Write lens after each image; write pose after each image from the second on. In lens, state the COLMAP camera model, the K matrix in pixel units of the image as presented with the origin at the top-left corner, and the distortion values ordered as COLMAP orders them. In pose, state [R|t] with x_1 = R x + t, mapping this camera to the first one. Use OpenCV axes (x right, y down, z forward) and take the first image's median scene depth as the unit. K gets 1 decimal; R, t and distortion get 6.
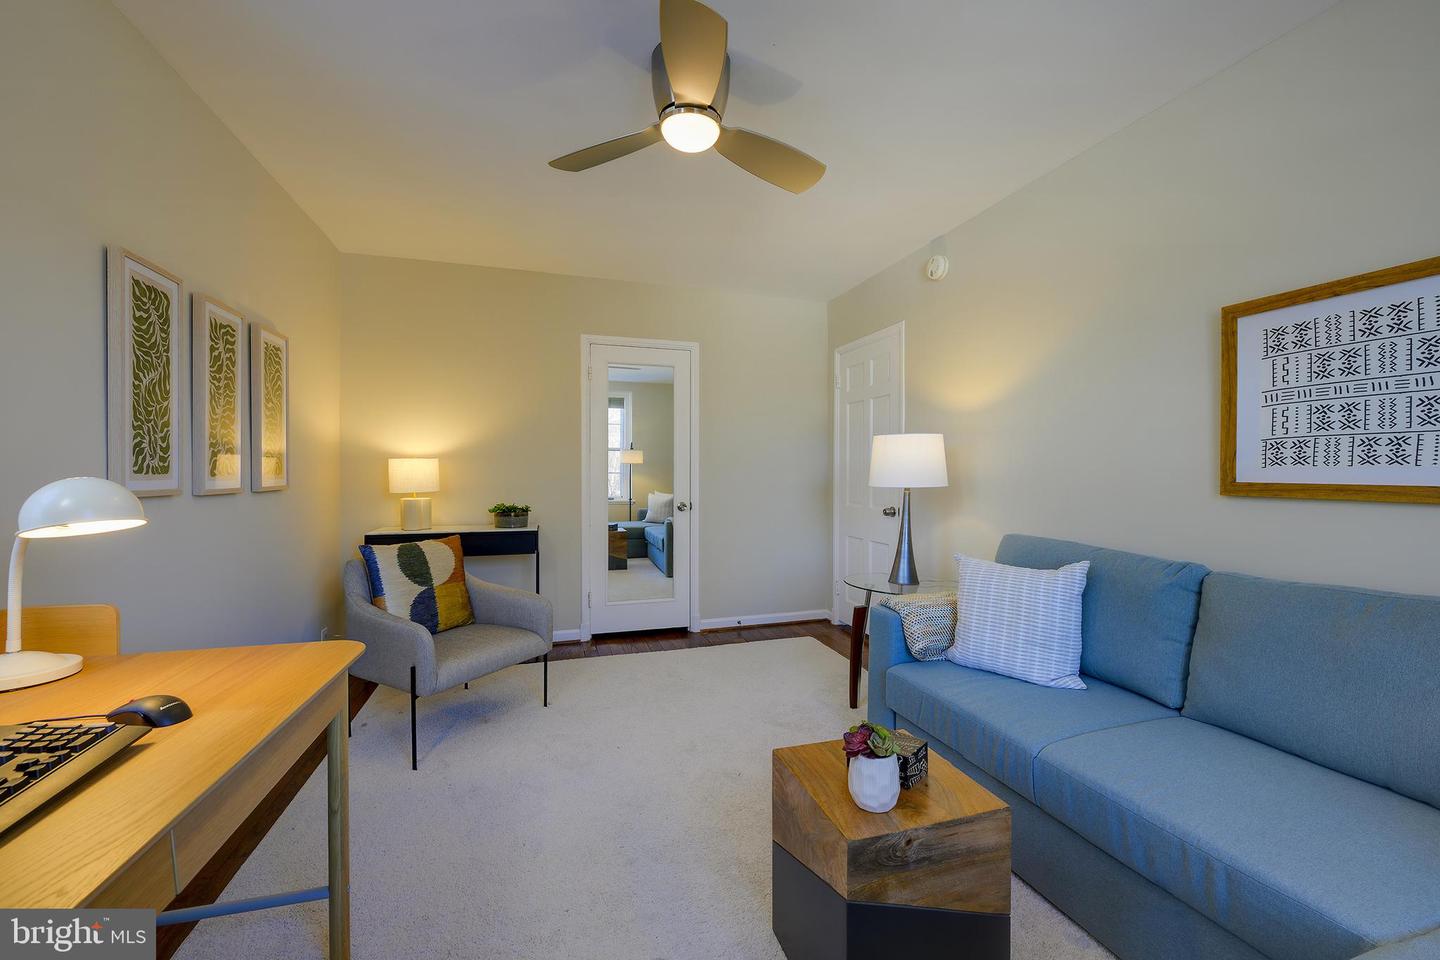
lens RADIAL K [[568.8, 0, 722.9], [0, 568.8, 480.1], [0, 0, 1]] dist [-0.002769, -0.000620]
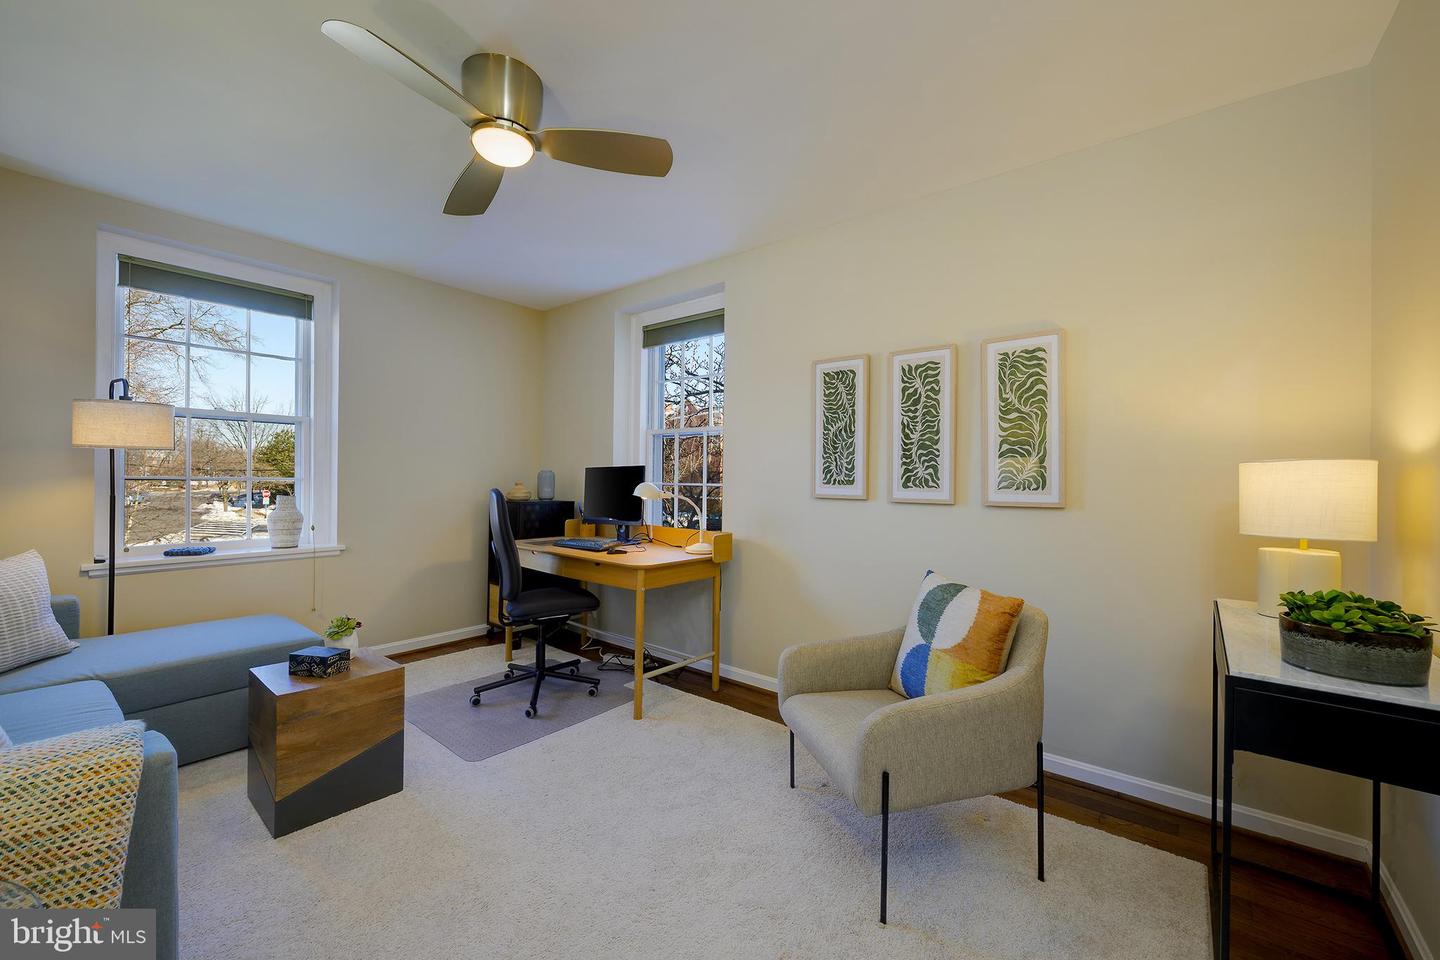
lens RADIAL K [[568.8, 0, 722.9], [0, 568.8, 480.1], [0, 0, 1]] dist [-0.002769, -0.000620]
pose [[-0.842539, -0.008580, -0.538567, 0.161349], [-0.021537, 0.999610, 0.017767, -0.045477], [0.538205, 0.026568, -0.842395, 2.168526]]
